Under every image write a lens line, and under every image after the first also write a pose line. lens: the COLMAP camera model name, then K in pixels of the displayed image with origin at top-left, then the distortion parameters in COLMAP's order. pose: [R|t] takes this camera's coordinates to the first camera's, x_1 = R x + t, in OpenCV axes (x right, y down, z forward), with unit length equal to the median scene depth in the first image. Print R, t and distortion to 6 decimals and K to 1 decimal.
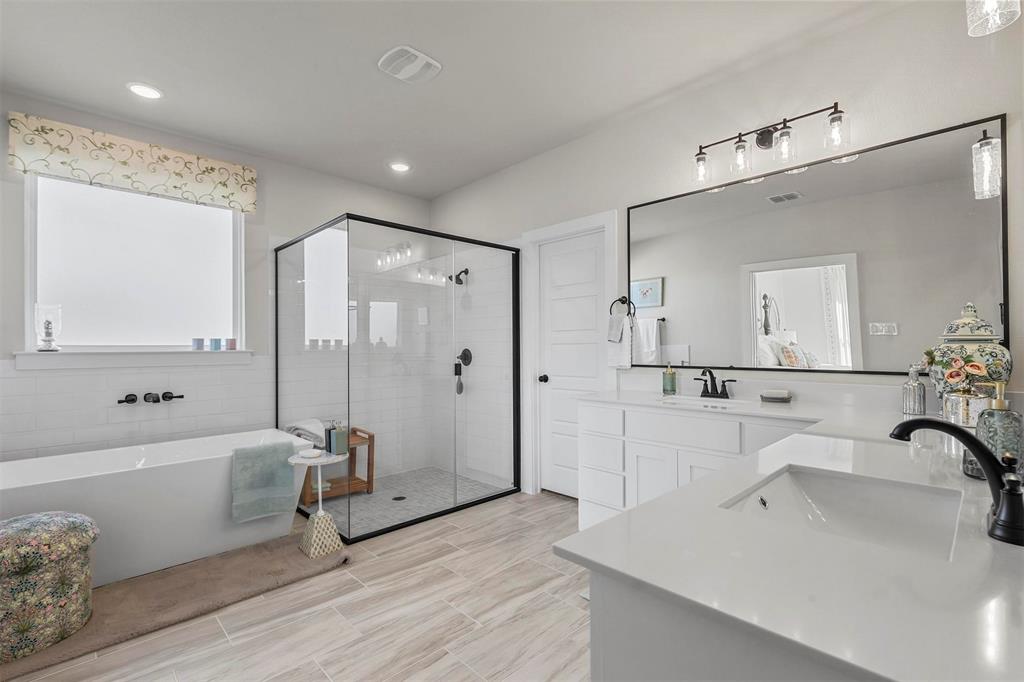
lens RADIAL K [[461.6, 0, 514.6], [0, 461.6, 347.3], [0, 0, 1]] dist [0.000072, -0.000123]
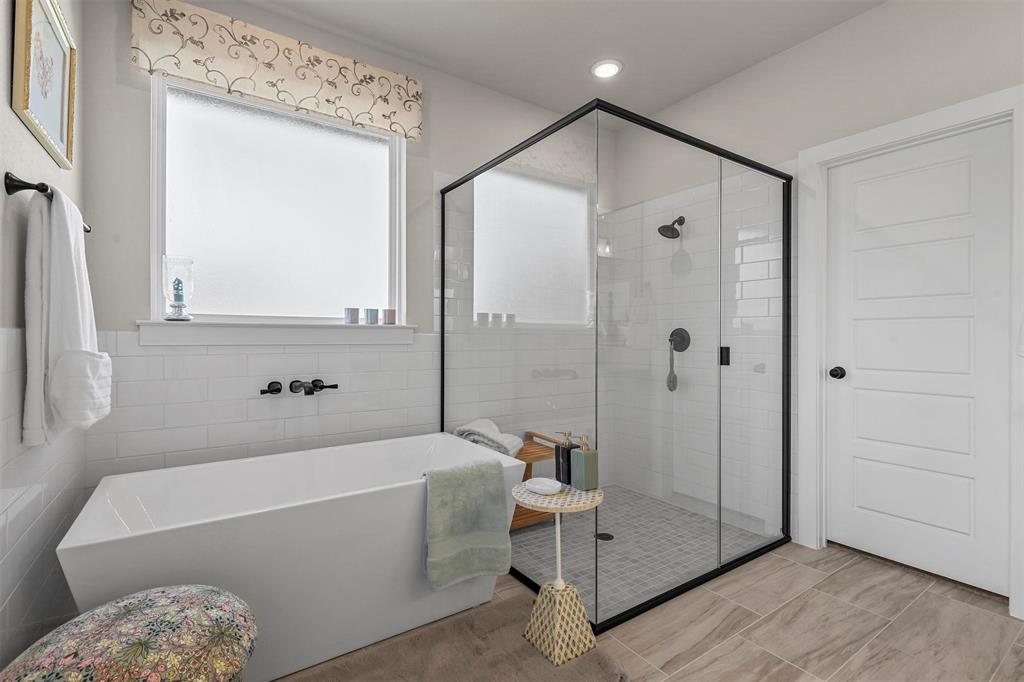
lens RADIAL K [[469.9, 0, 512.0], [0, 469.9, 341.0], [0, 0, 1]] dist [0.000571, 0.000065]
pose [[0.985257, 0.011785, -0.170674, -0.336338], [-0.010119, 0.999892, 0.010629, 0.025555], [0.170781, -0.008745, 0.985270, 0.331321]]
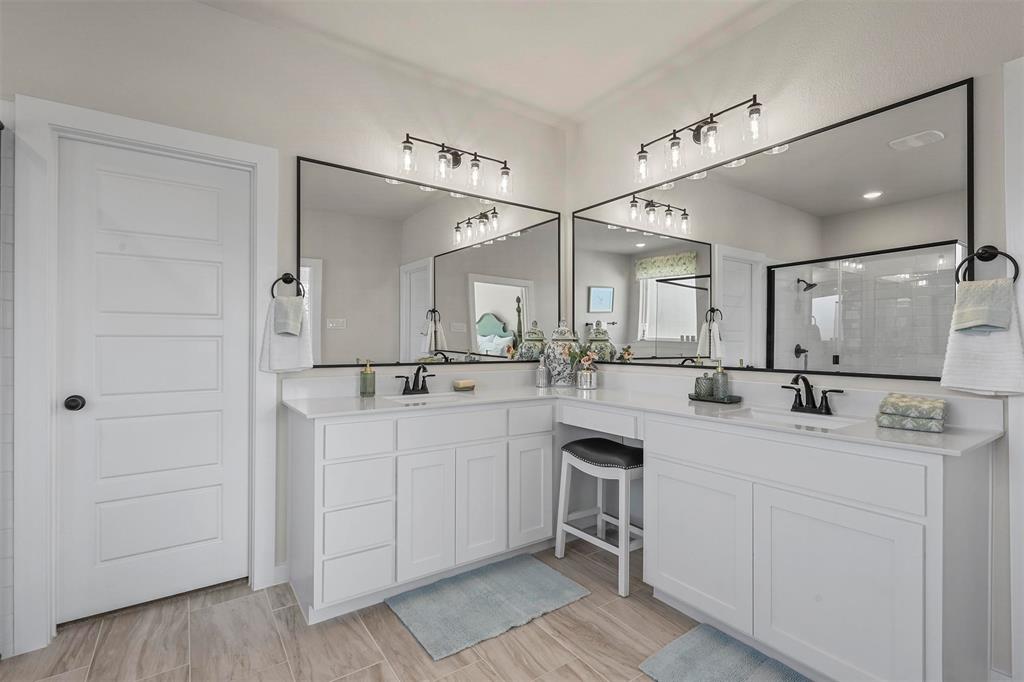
lens RADIAL K [[469.0, 0, 512.0], [0, 469.0, 341.0], [0, 0, 1]] dist [0.001998, 0.000738]
pose [[0.165903, 0.010417, 0.986087, -0.449416], [-0.004237, 0.999943, -0.009851, 0.003519], [-0.986133, -0.002544, 0.165938, 0.535152]]
